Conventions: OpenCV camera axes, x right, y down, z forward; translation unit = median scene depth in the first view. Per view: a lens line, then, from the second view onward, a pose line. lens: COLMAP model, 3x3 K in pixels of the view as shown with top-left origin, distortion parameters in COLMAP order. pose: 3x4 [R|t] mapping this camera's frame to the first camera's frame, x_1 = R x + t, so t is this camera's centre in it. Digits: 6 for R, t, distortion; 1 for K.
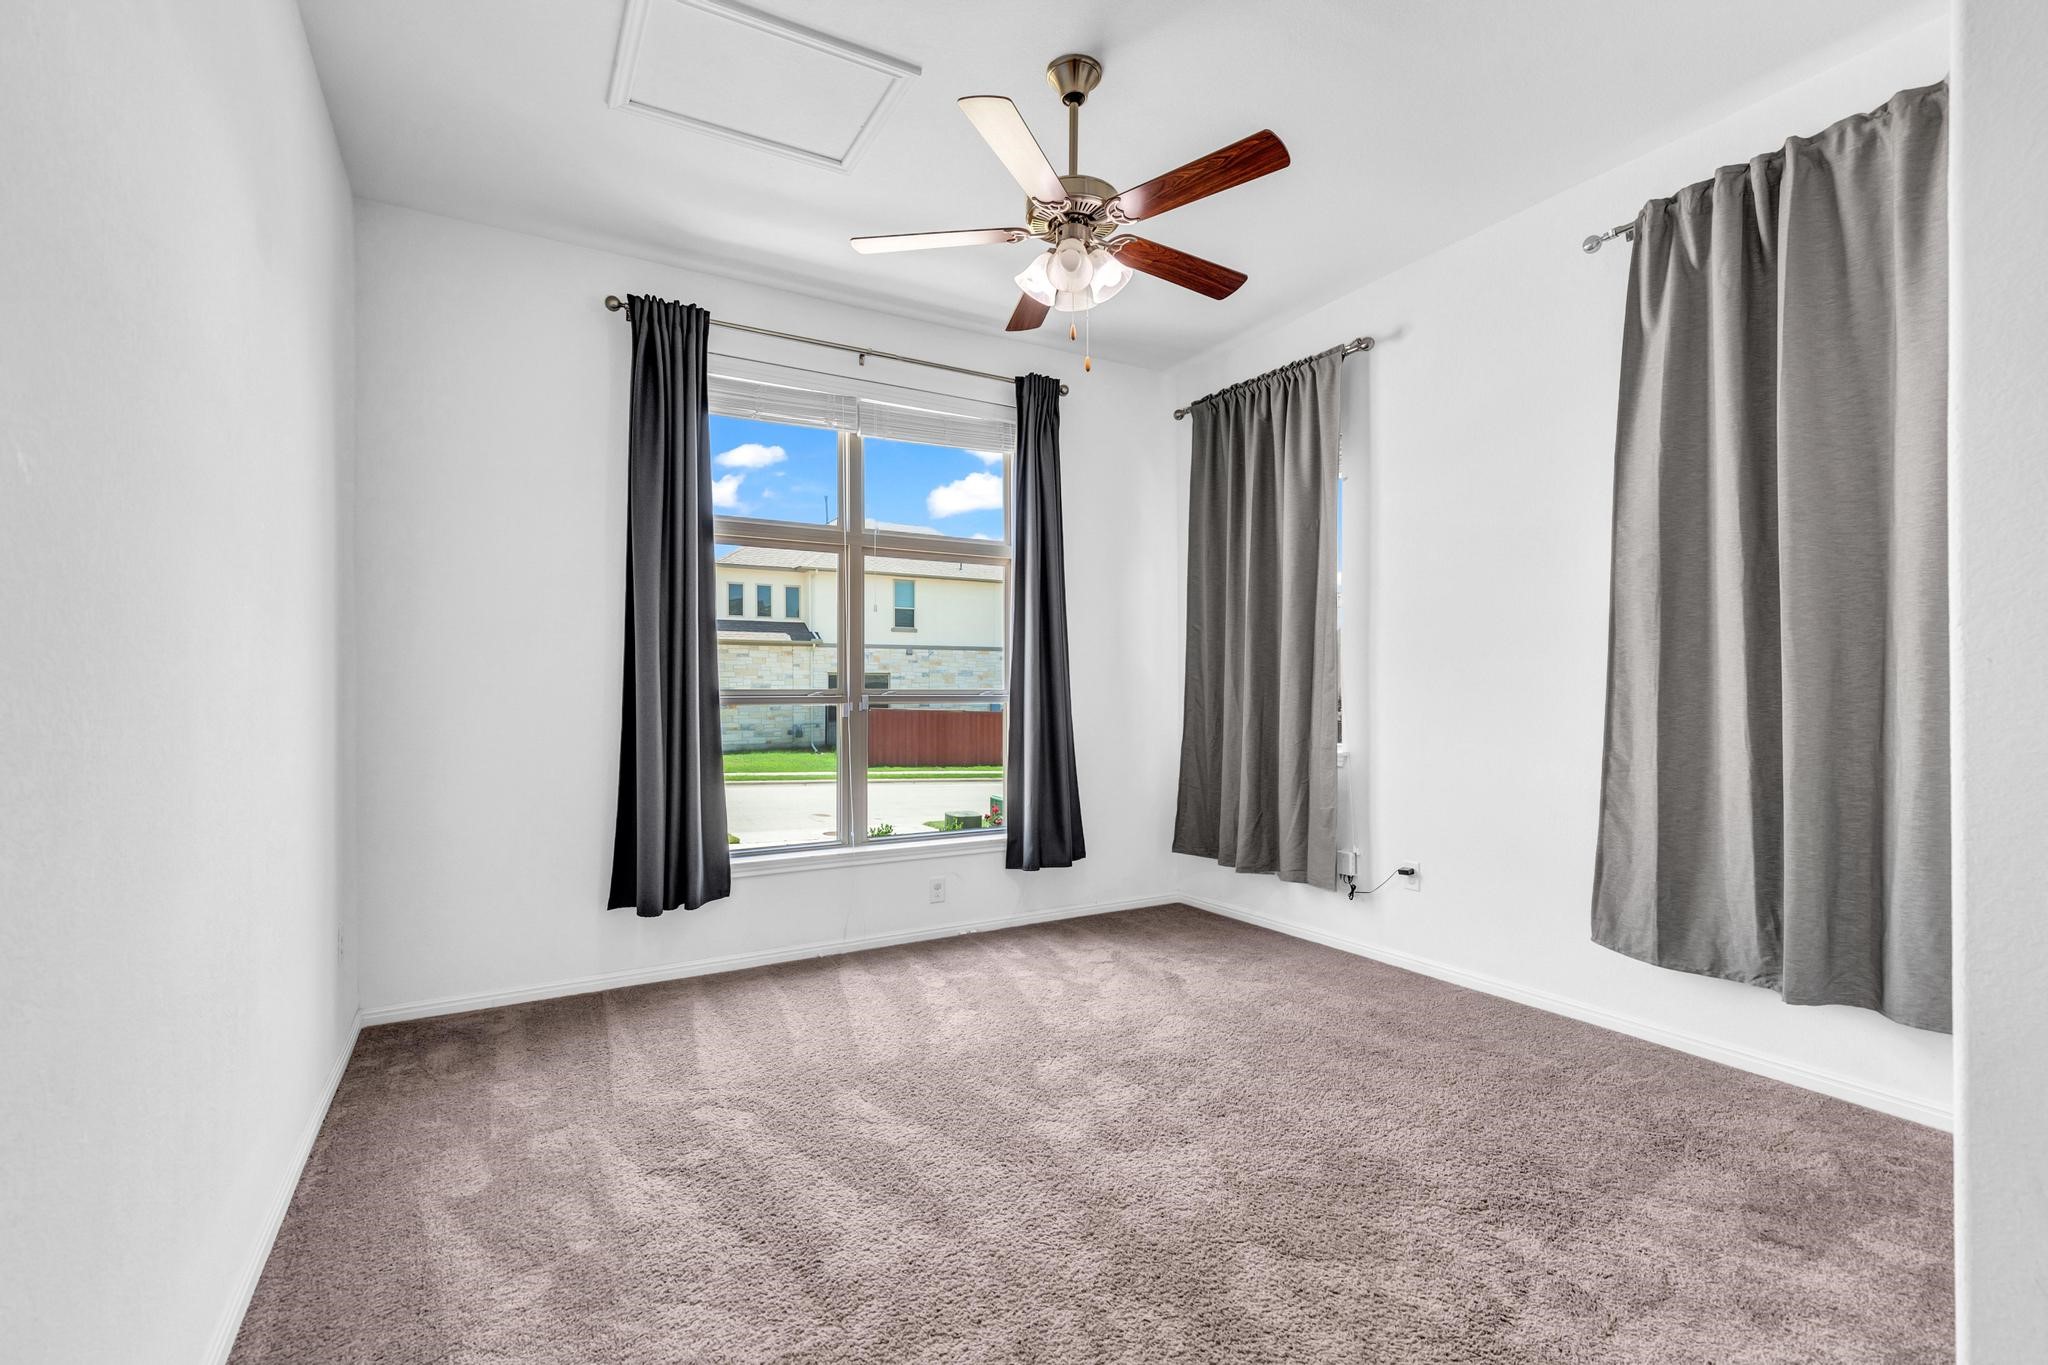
lens RADIAL K [[924.9, 0, 1022.6], [0, 924.9, 689.3], [0, 0, 1]] dist [0.009621, -0.001045]
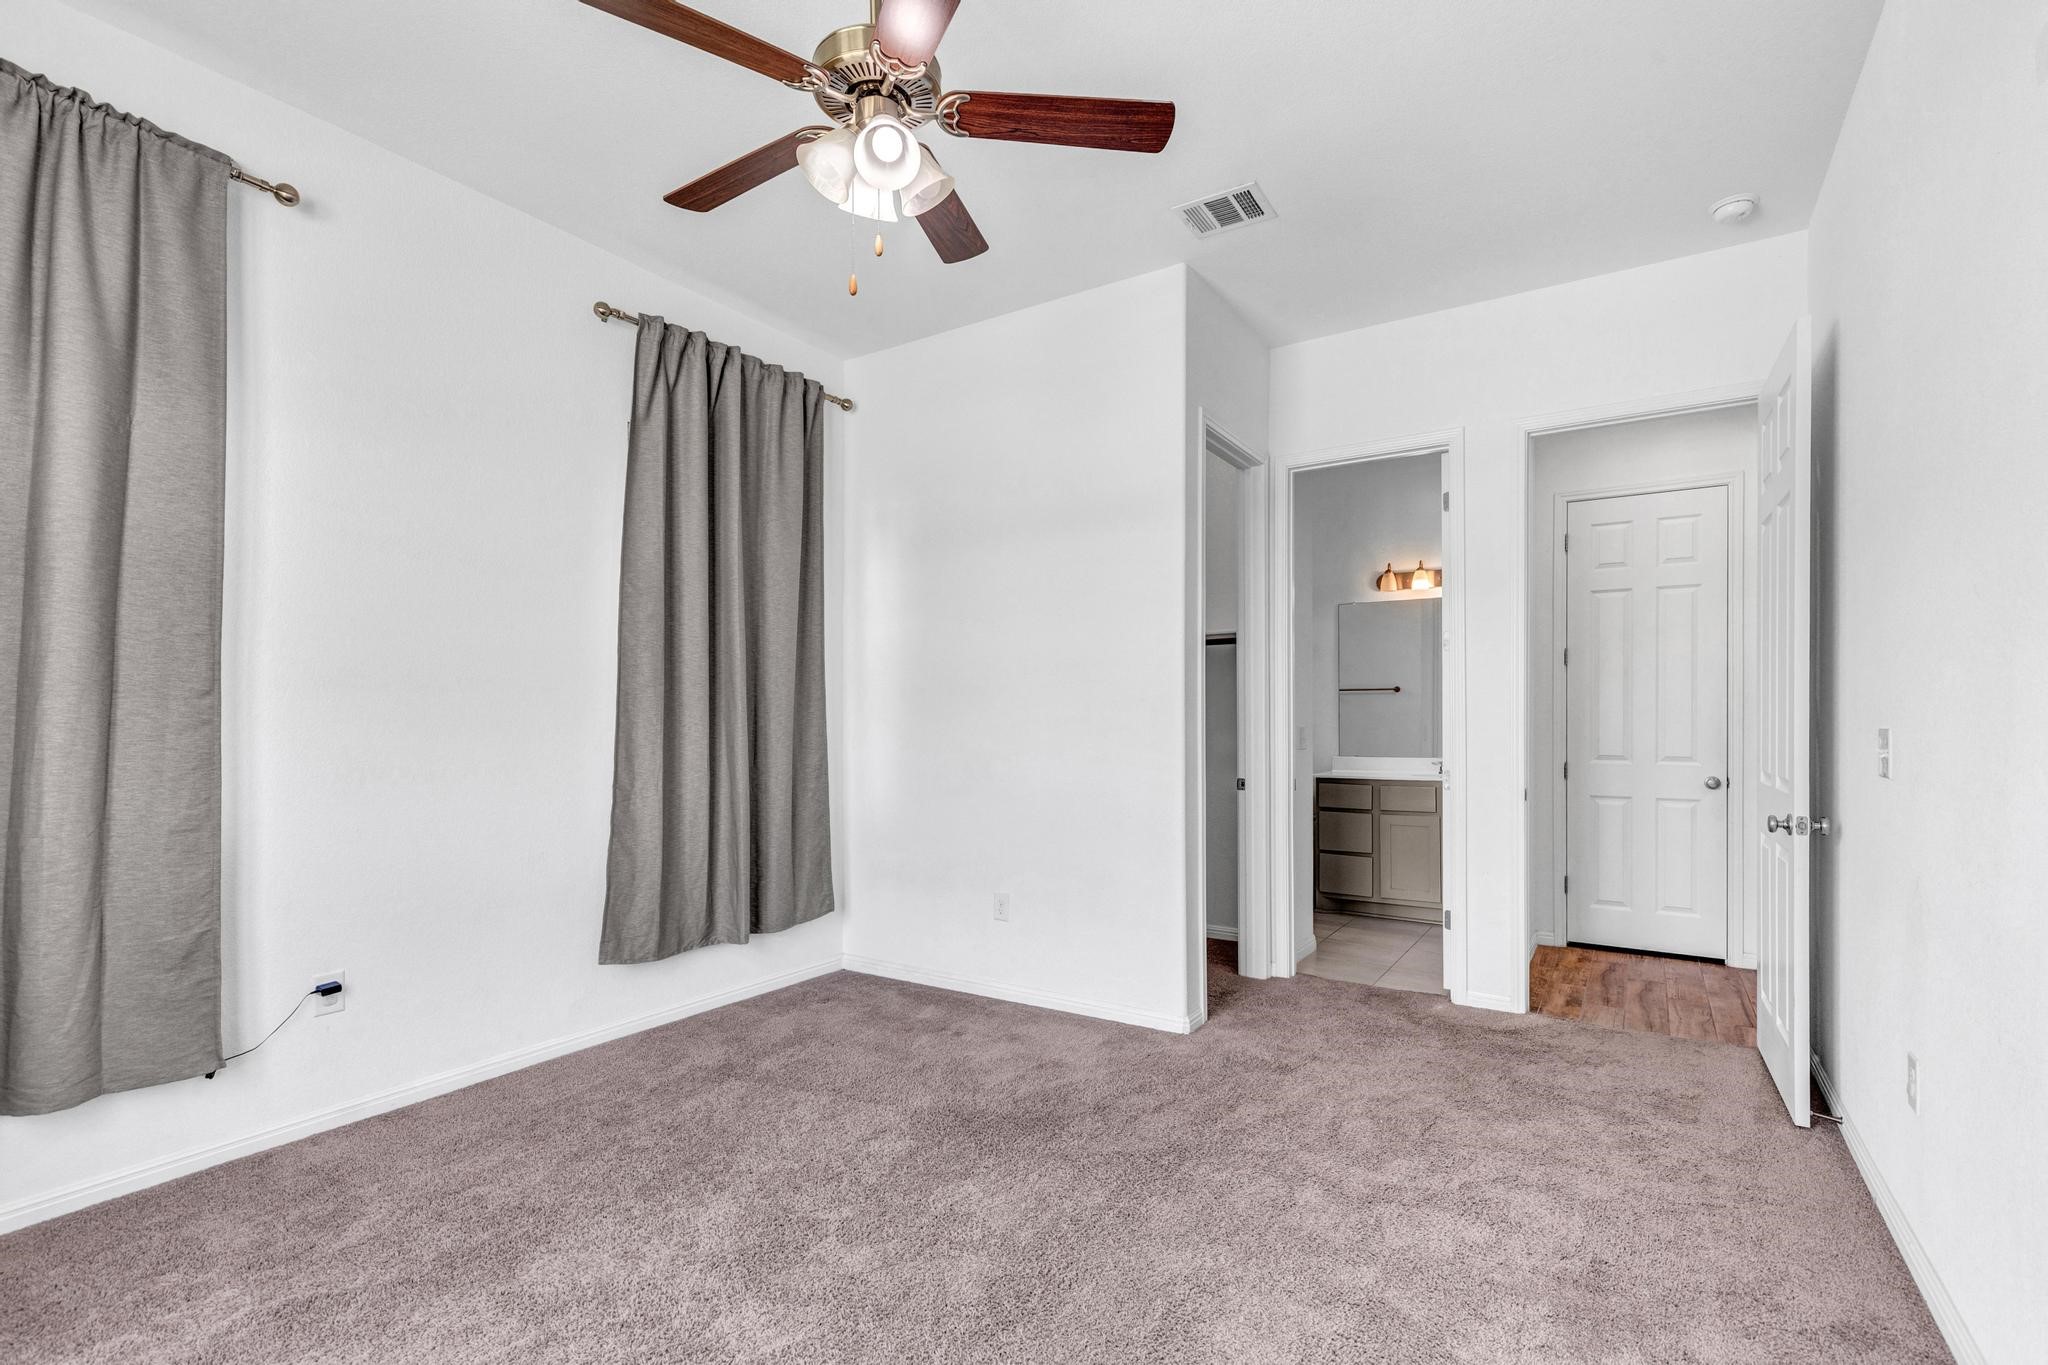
lens RADIAL K [[924.9, 0, 1050.1], [0, 924.9, 721.5], [0, 0, 1]] dist [0.009621, -0.001045]
pose [[-0.453651, 0.011684, 0.891103, -0.581888], [0.007770, 0.999928, -0.009155, 0.007302], [-0.891146, 0.002770, -0.453709, 1.055061]]
